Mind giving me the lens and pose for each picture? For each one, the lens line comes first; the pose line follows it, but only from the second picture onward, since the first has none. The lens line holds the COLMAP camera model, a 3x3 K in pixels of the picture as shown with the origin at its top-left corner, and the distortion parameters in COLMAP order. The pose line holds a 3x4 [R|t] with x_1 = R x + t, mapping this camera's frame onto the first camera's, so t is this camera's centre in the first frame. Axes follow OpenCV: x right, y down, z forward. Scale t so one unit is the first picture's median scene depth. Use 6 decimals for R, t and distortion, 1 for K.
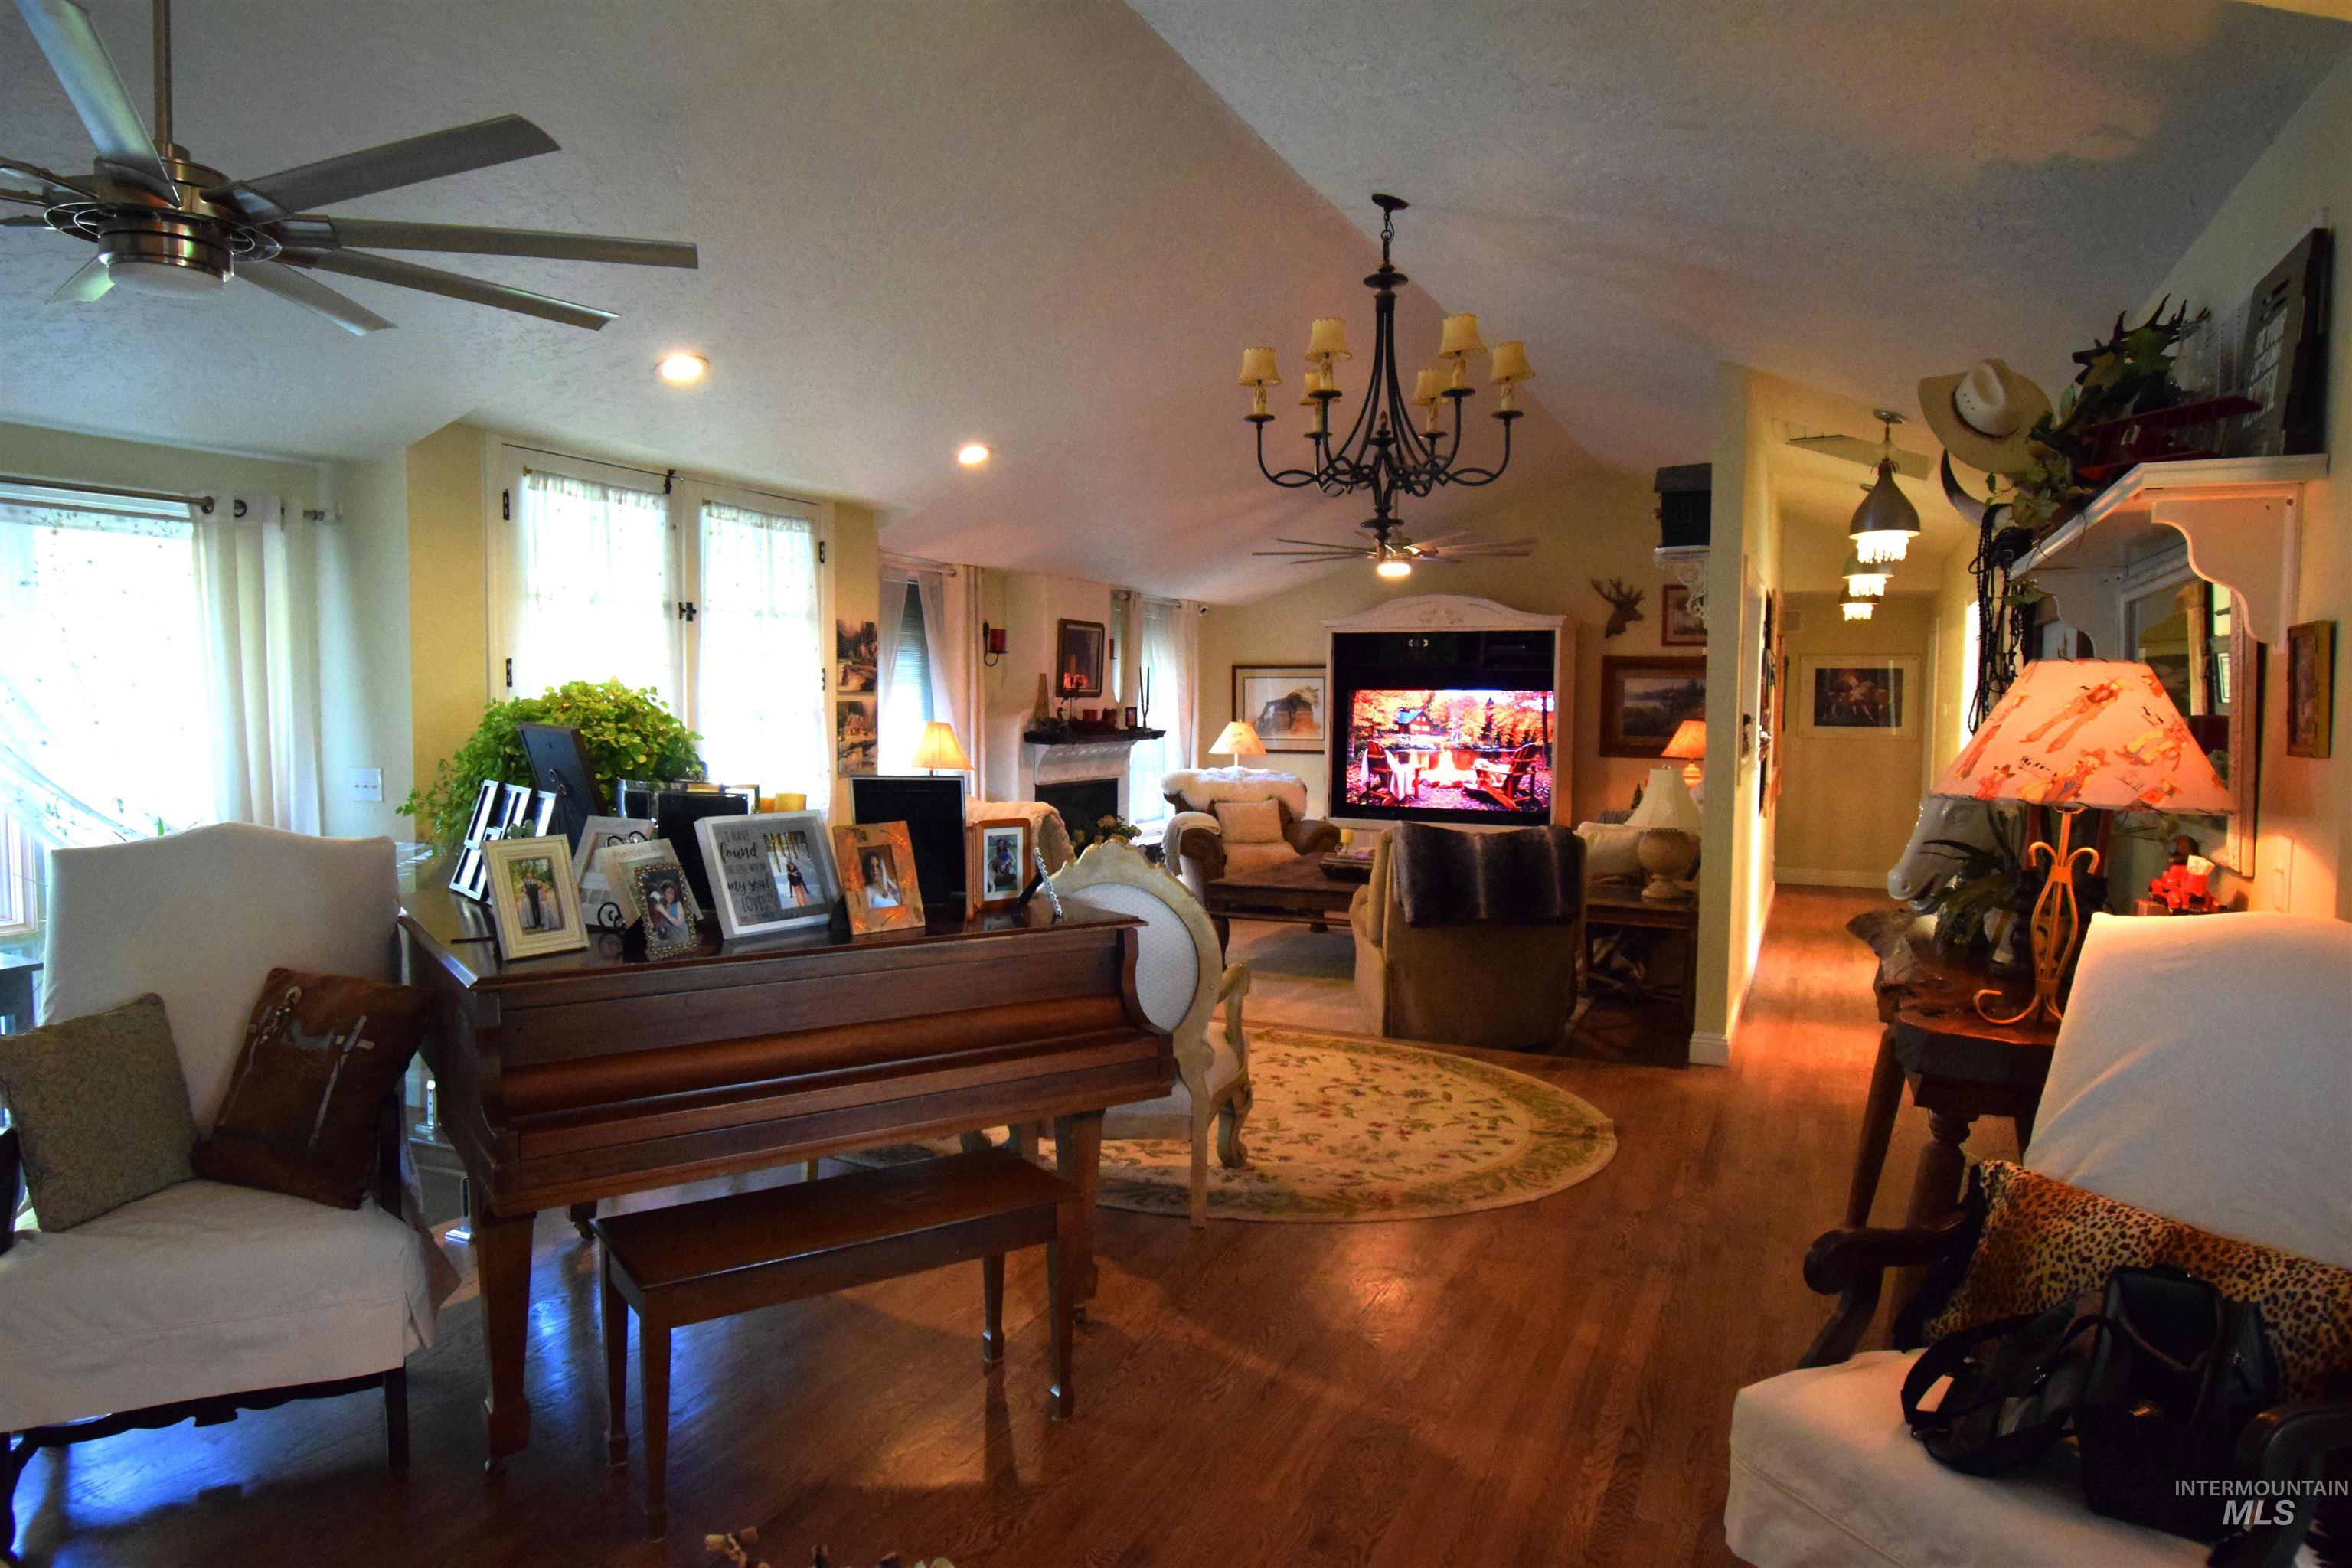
lens RADIAL K [[1449.3, 0, 1186.2], [0, 1449.3, 784.4], [0, 0, 1]] dist [0.019581, -0.032905]
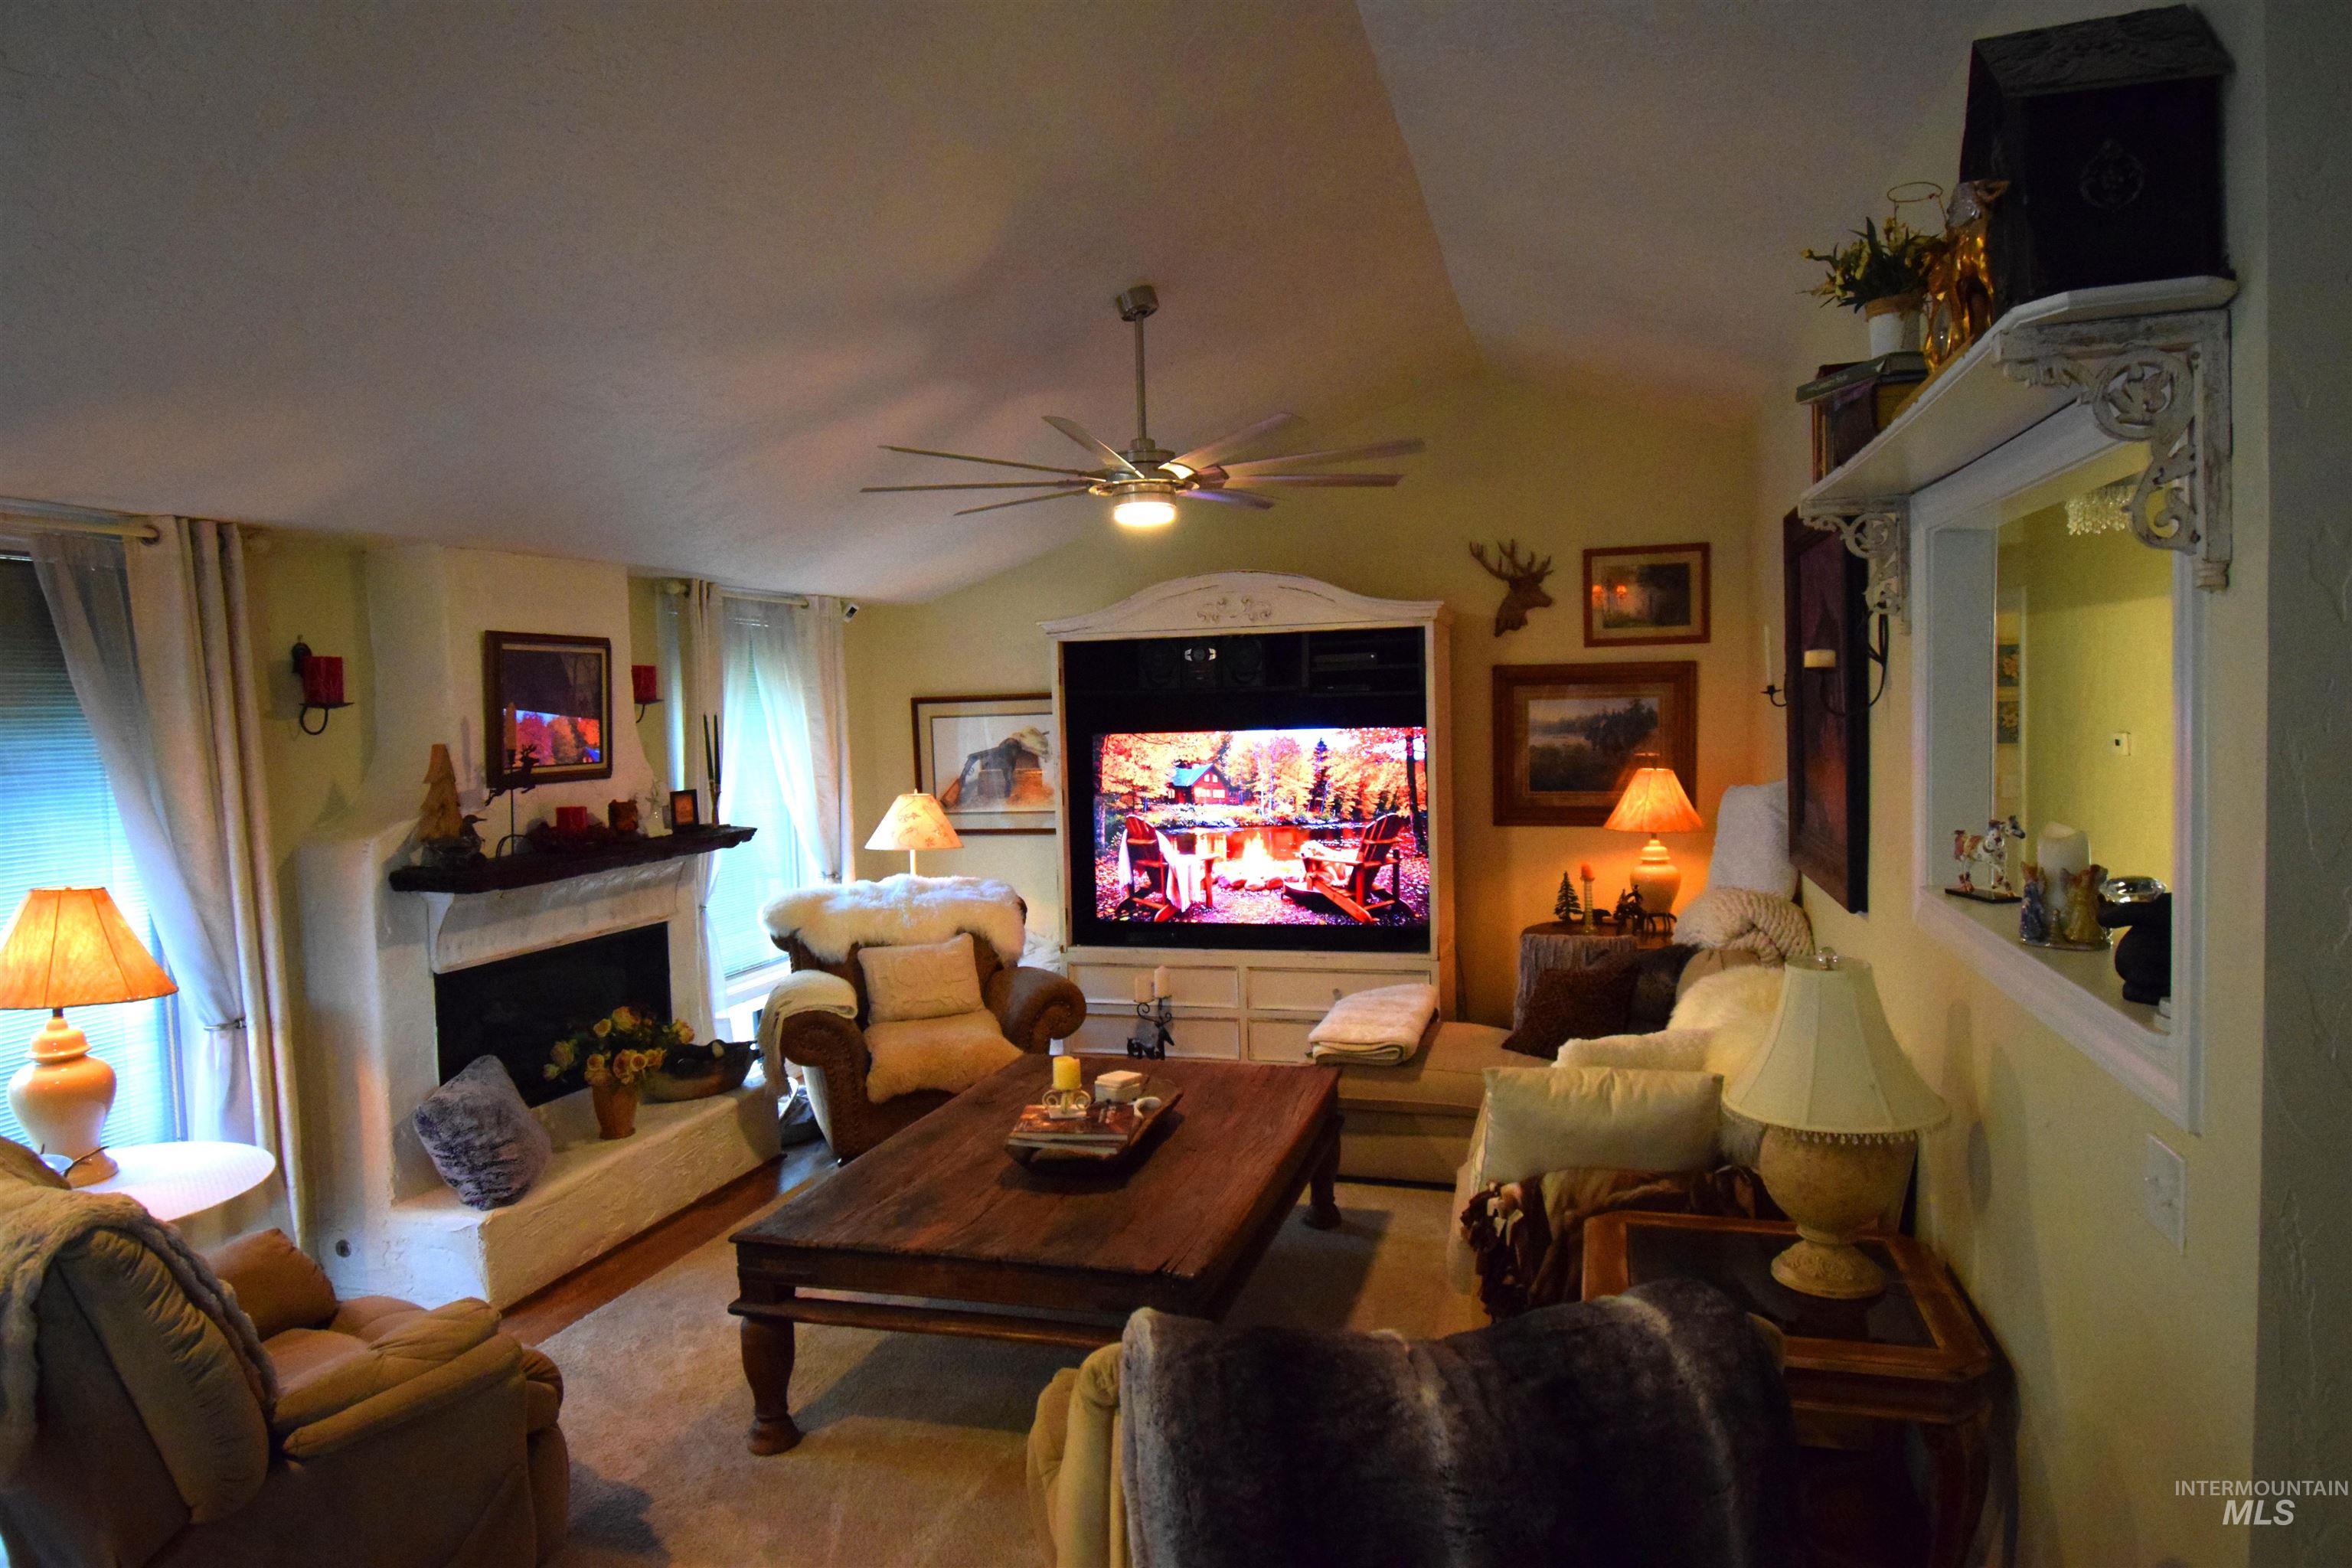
lens RADIAL K [[1449.3, 0, 1186.2], [0, 1449.3, 784.4], [0, 0, 1]] dist [0.019581, -0.032905]
pose [[0.989015, -0.045604, 0.140601, 0.066865], [0.046569, 0.998909, -0.003580, -0.041616], [-0.140285, 0.010088, 0.990060, 0.403866]]
